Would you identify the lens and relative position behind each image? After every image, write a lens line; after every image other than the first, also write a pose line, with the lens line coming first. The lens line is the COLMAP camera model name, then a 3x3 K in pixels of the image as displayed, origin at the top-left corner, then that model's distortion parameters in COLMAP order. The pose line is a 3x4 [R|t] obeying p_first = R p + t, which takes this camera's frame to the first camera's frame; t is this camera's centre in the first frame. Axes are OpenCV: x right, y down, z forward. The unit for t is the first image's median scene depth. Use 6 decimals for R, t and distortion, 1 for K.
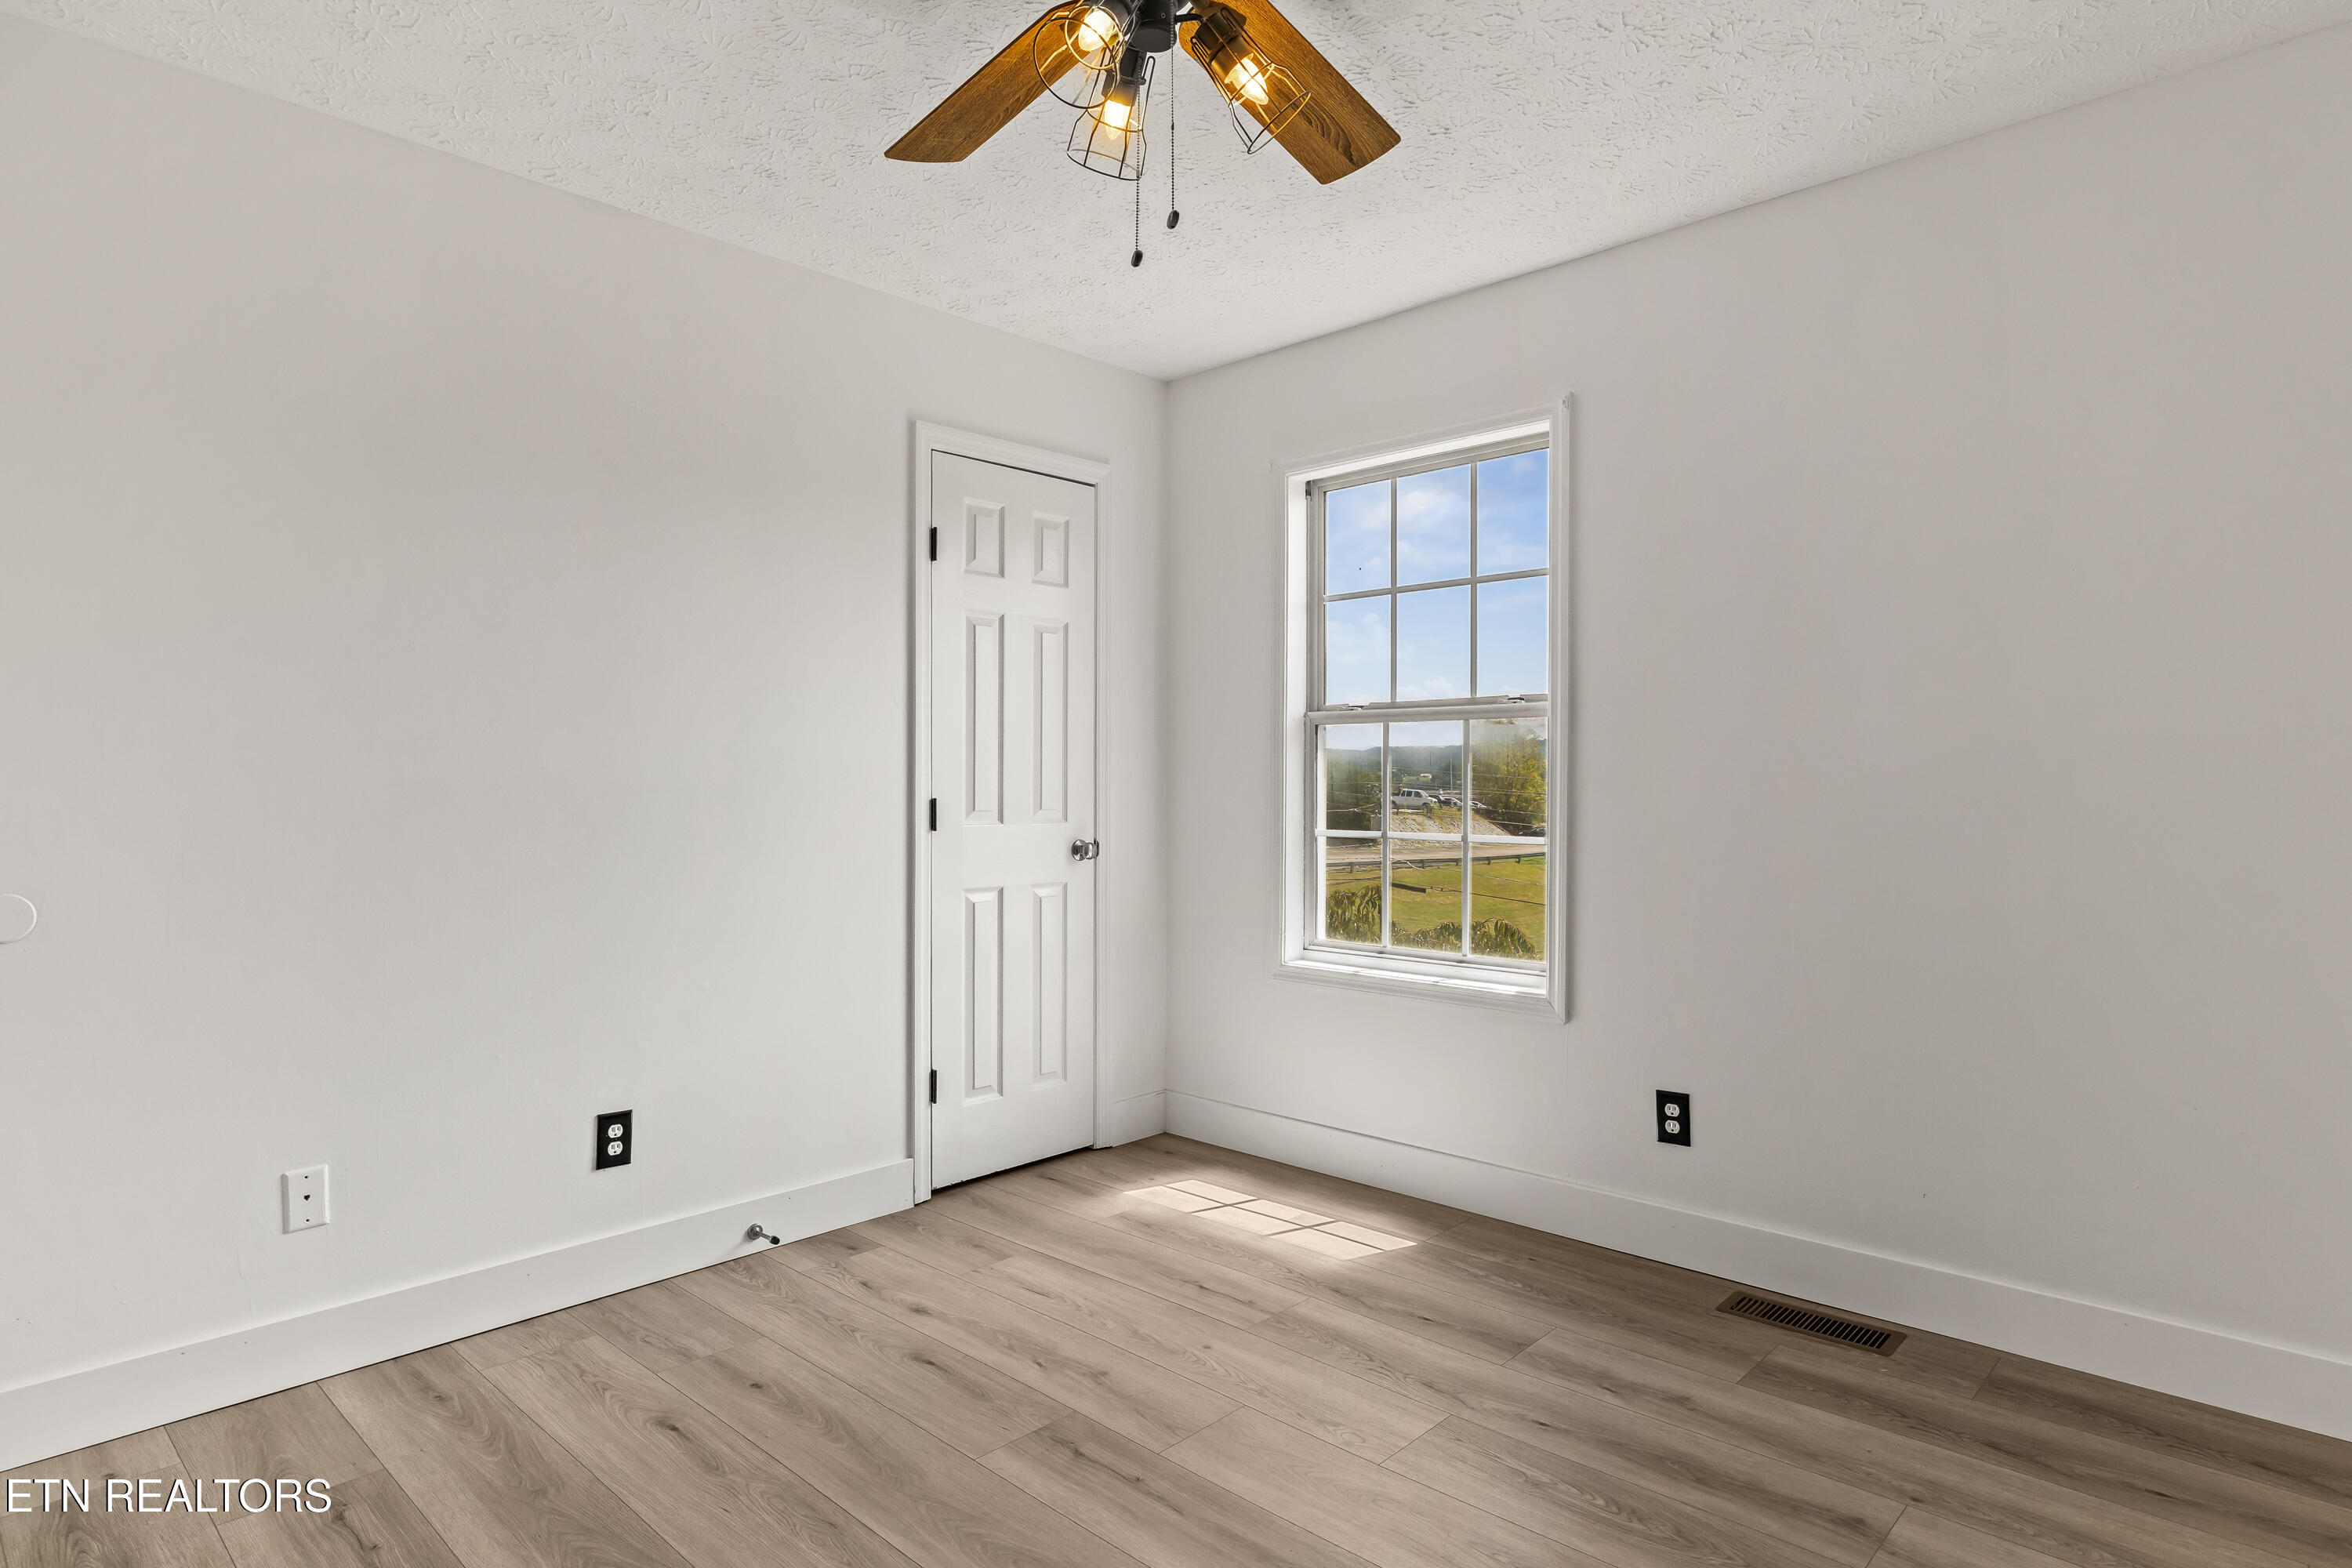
lens RADIAL K [[1271.4, 0, 1180.5], [0, 1271.4, 782.0], [0, 0, 1]] dist [-0.015652, 0.000695]
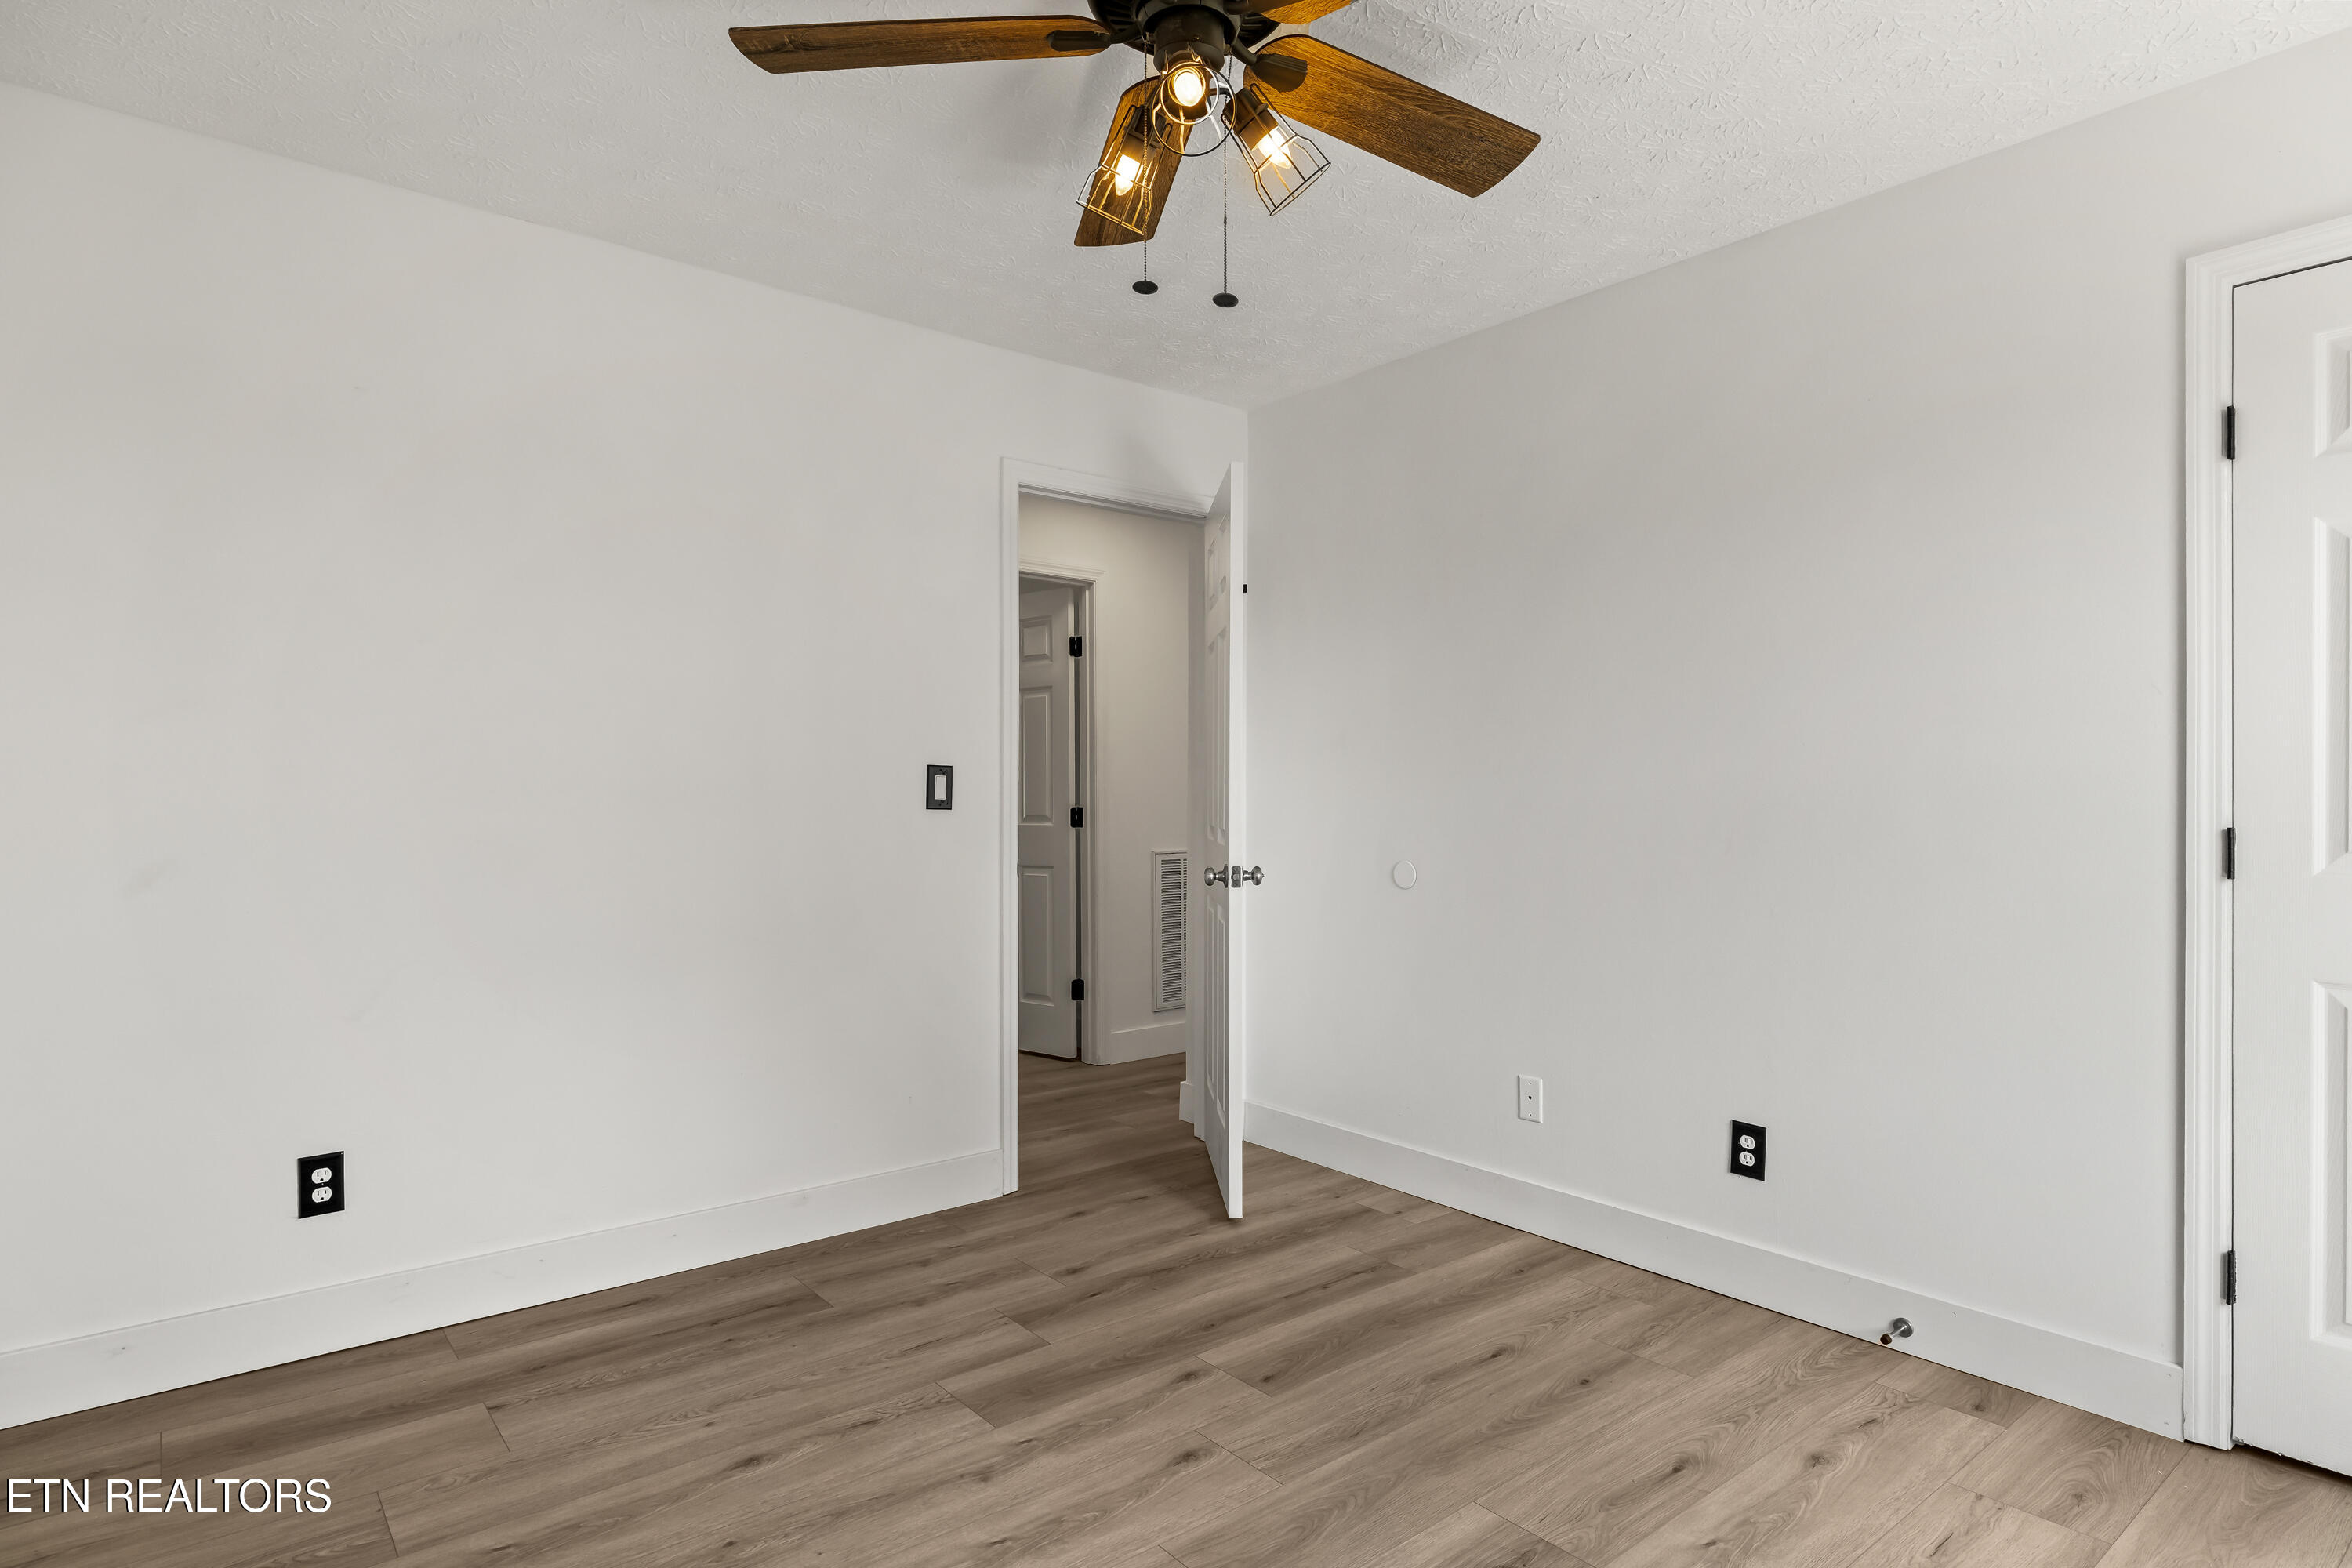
lens RADIAL K [[1271.4, 0, 1180.5], [0, 1271.4, 782.0], [0, 0, 1]] dist [-0.015652, 0.000695]
pose [[-0.148436, -0.009991, -0.988871, 0.652702], [-0.005613, 0.999941, -0.009261, -0.001816], [0.988906, 0.004176, -0.148484, 0.724756]]
